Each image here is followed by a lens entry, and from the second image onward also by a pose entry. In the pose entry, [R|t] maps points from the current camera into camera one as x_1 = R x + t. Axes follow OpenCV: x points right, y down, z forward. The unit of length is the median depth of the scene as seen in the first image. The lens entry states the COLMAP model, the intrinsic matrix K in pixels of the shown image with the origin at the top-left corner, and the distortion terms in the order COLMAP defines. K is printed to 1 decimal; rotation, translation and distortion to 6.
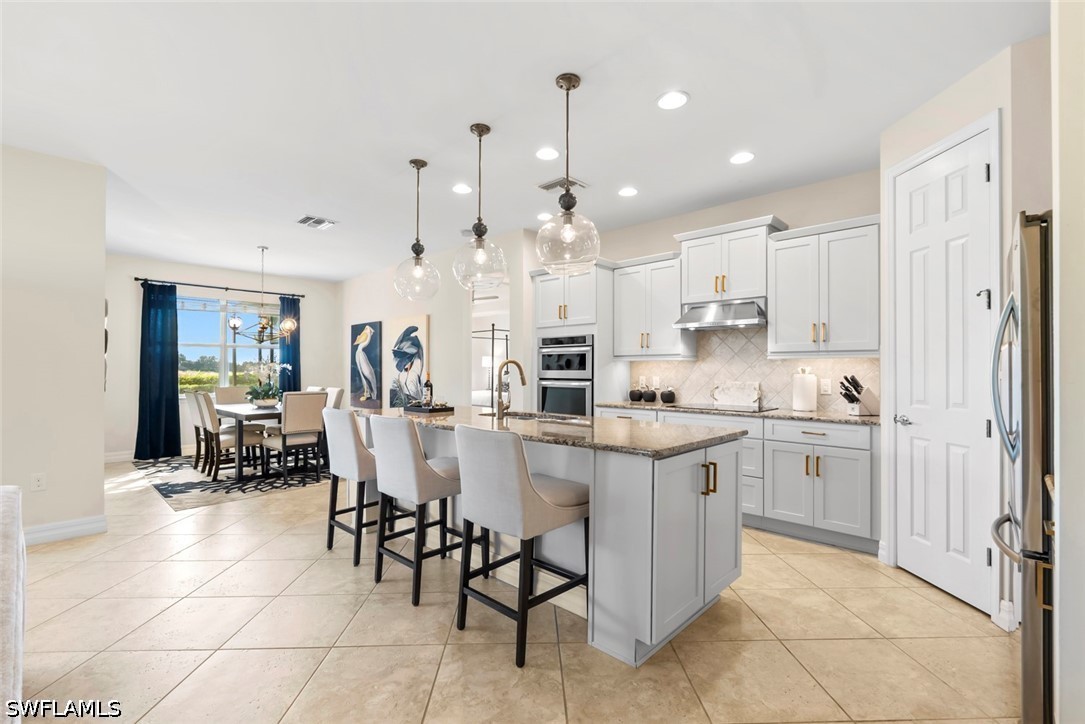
lens RADIAL K [[480.7, 0, 543.0], [0, 480.7, 365.2], [0, 0, 1]] dist [-0.003017, 0.000563]
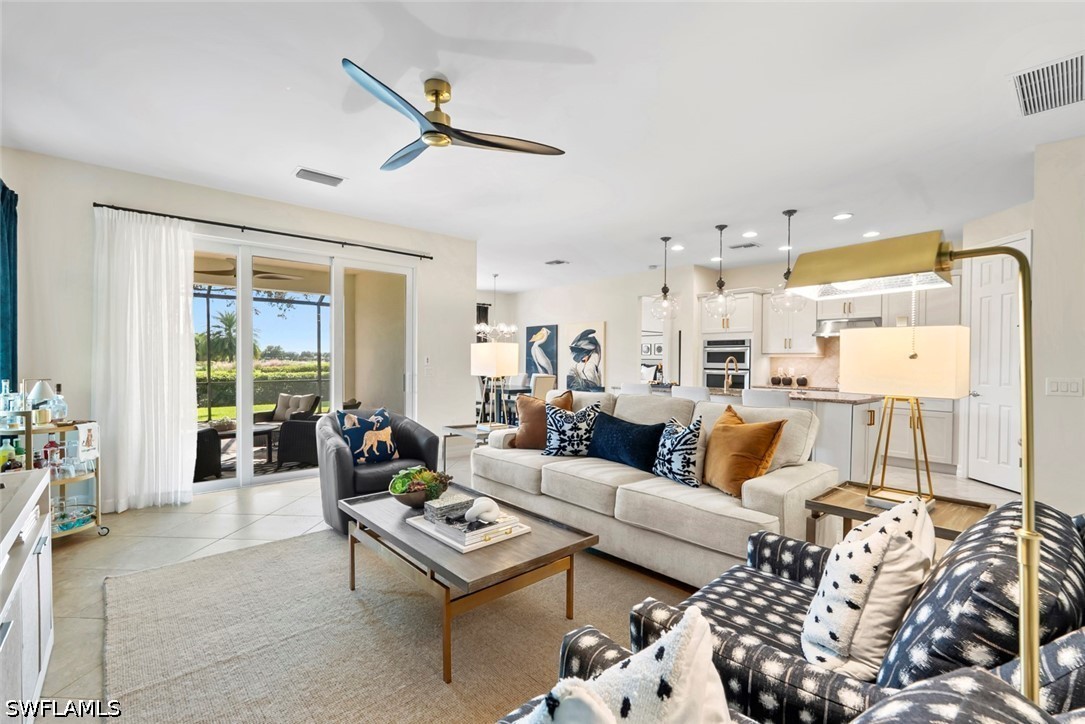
lens RADIAL K [[480.7, 0, 542.0], [0, 480.7, 361.3], [0, 0, 1]] dist [-0.003017, 0.000563]
pose [[0.996209, 0.009381, -0.086487, -0.374982], [-0.008455, 0.999903, 0.011067, -0.005744], [0.086583, -0.010294, 0.996191, -0.492474]]
